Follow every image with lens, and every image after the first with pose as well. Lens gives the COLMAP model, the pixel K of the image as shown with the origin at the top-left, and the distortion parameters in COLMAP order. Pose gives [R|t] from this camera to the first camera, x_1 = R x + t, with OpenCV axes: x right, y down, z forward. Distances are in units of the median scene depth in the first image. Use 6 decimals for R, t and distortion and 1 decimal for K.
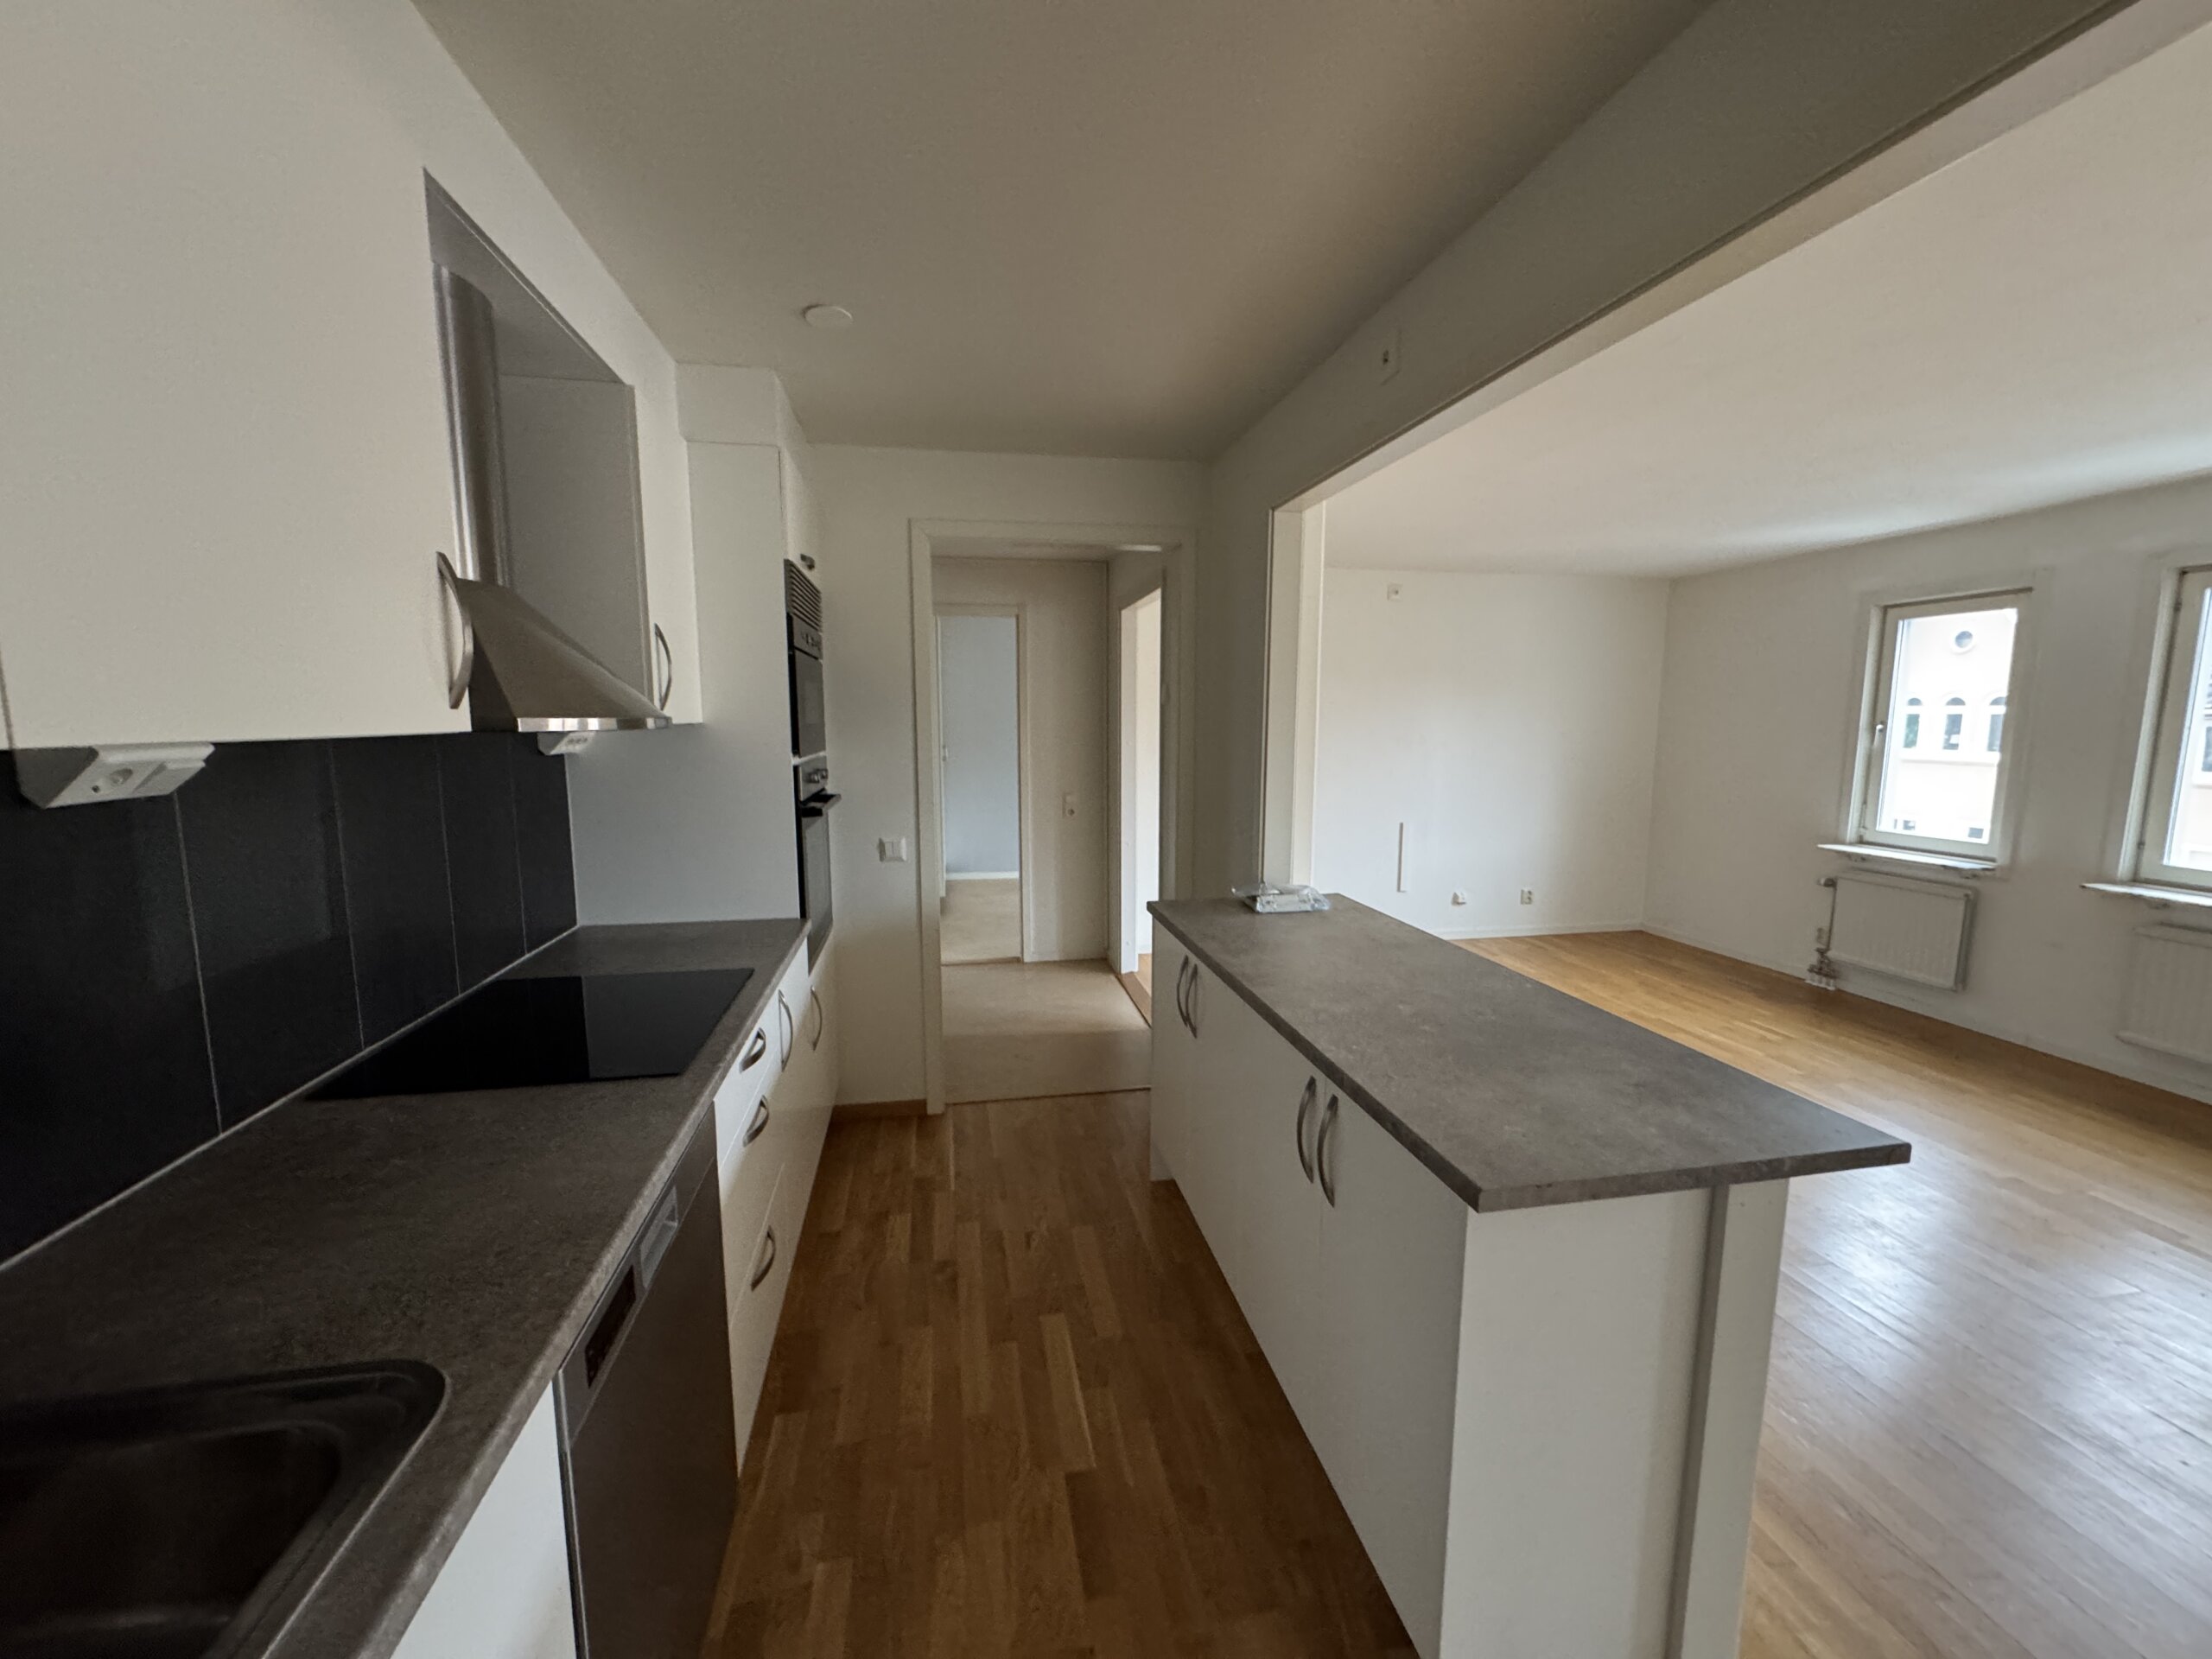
lens RADIAL K [[899.3, 0, 1106.0], [0, 899.3, 829.5], [0, 0, 1]] dist [0.000838, 0.000055]
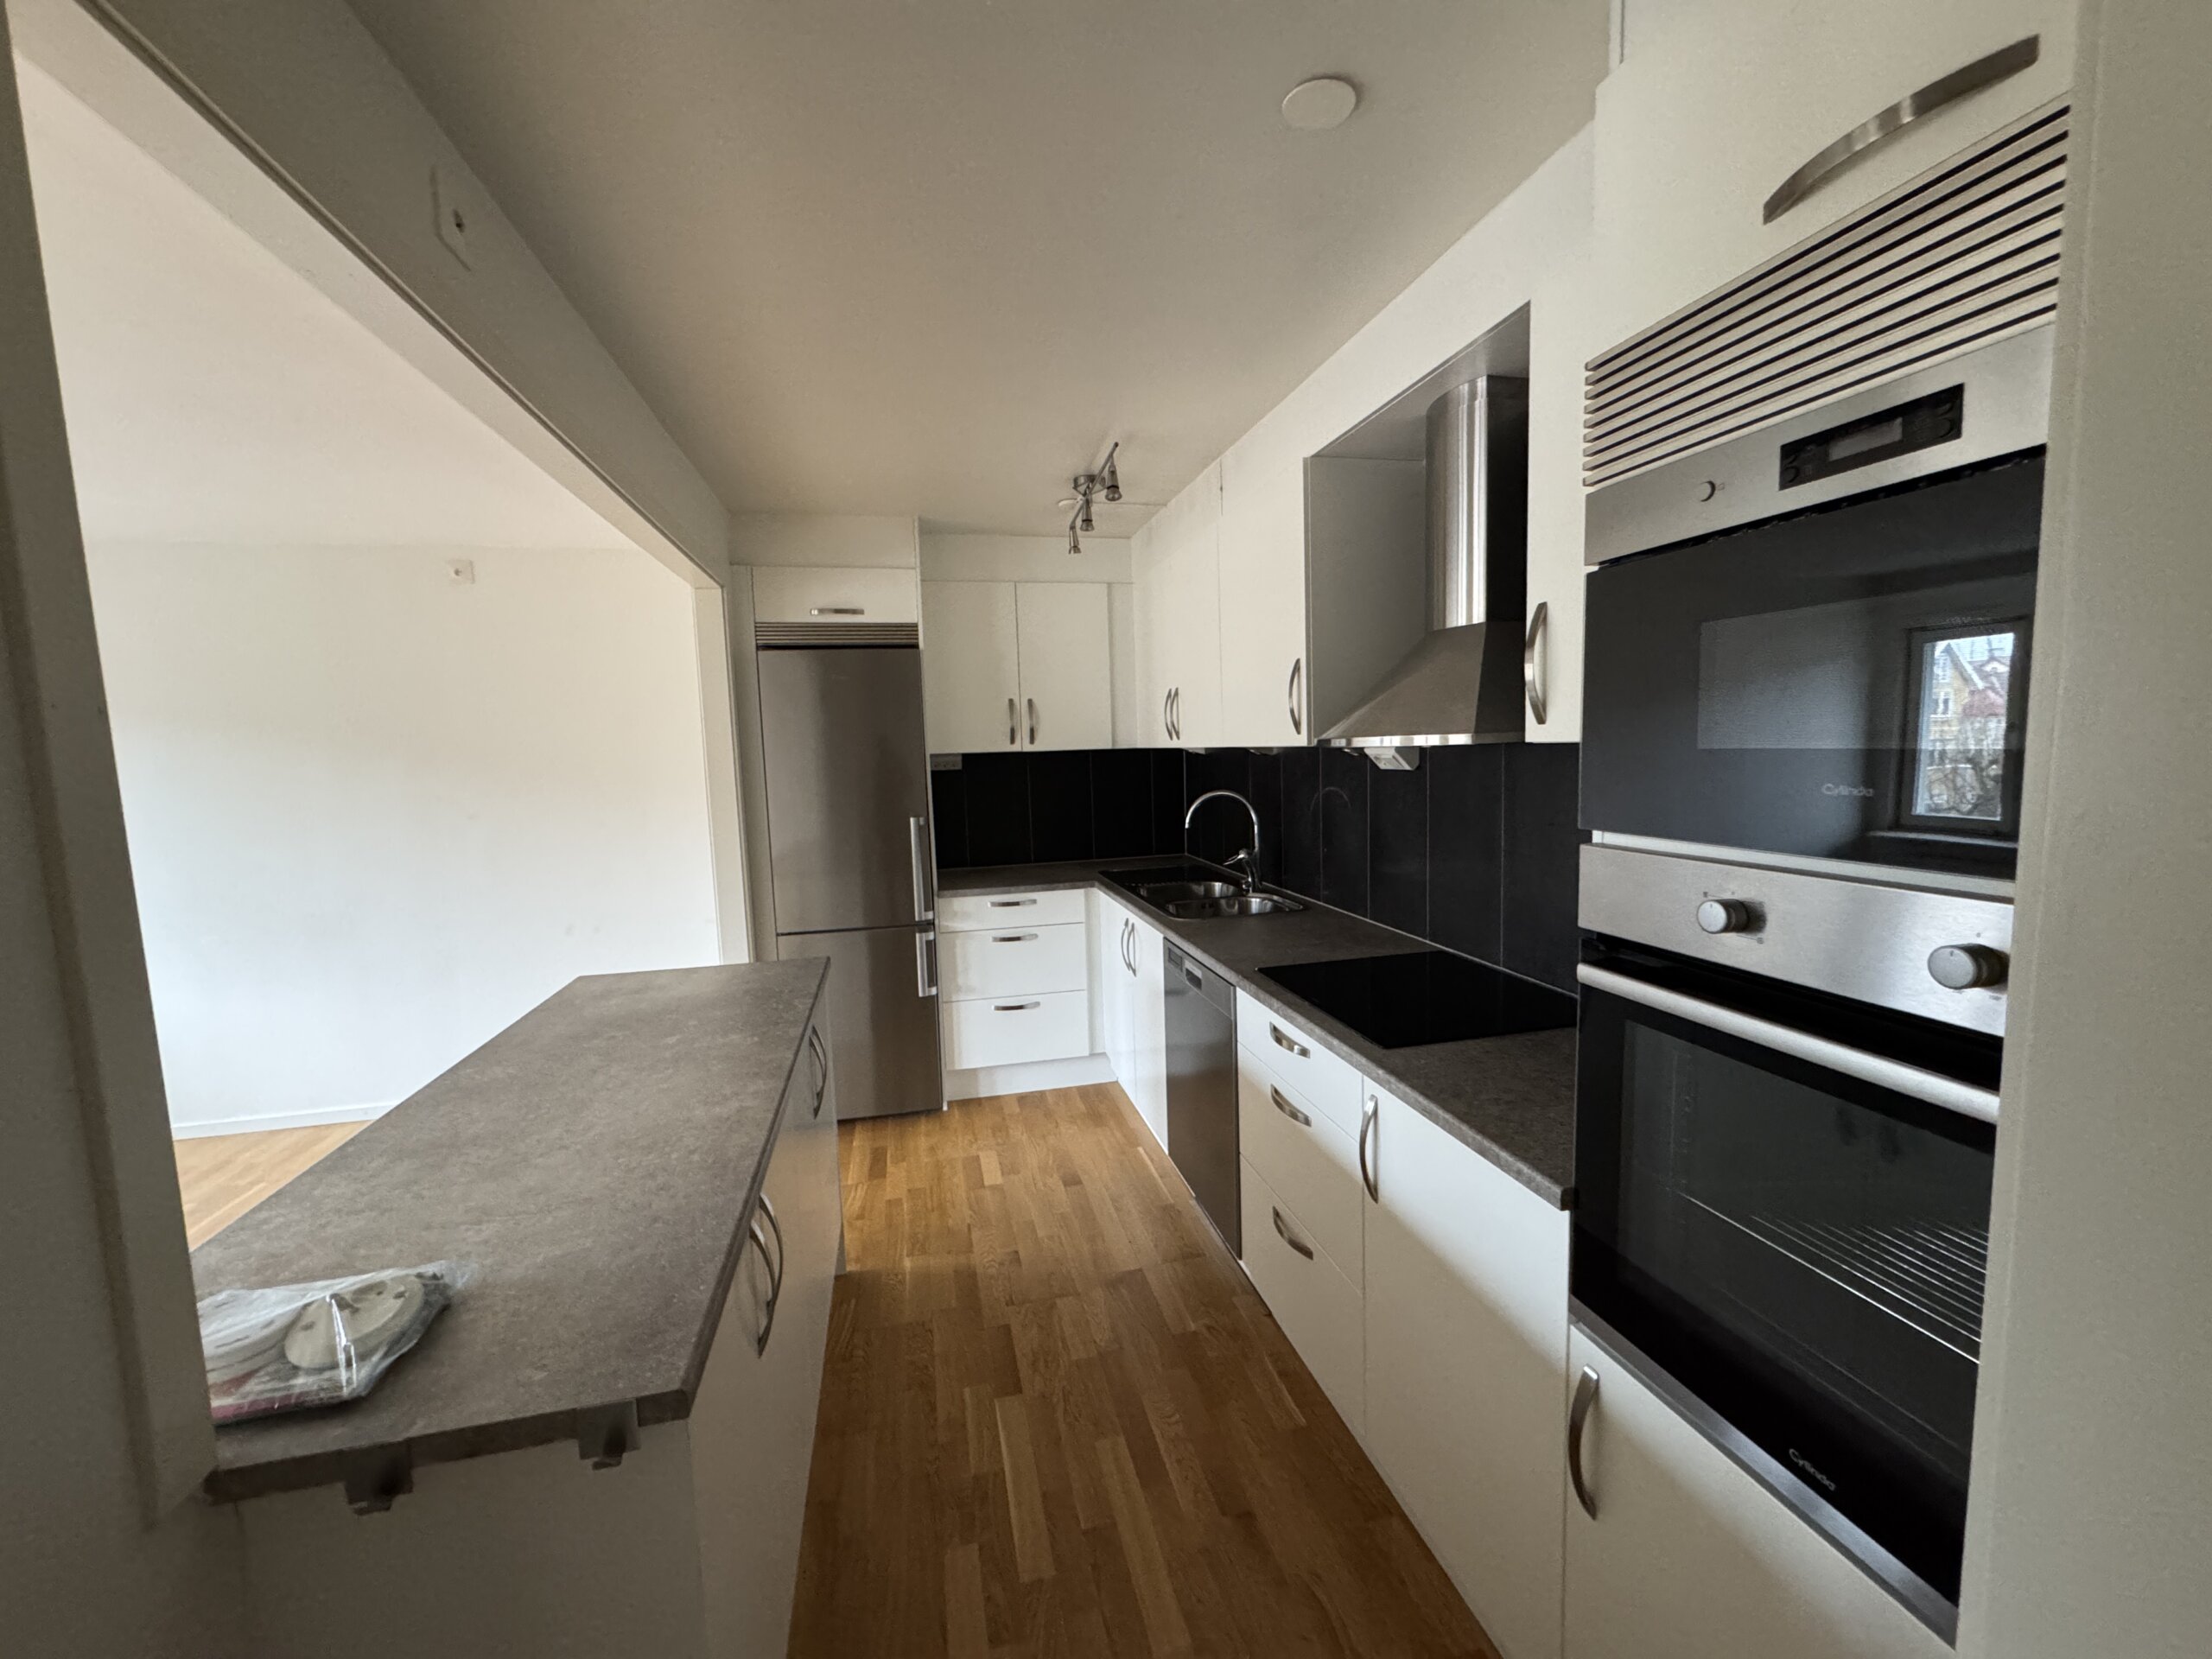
lens RADIAL K [[899.3, 0, 1106.0], [0, 899.3, 829.5], [0, 0, 1]] dist [0.000838, 0.000055]
pose [[-0.998792, 0.032528, -0.036843, -0.135556], [0.023810, 0.976045, 0.216263, -0.249547], [0.042995, 0.215124, -0.975640, 2.008004]]
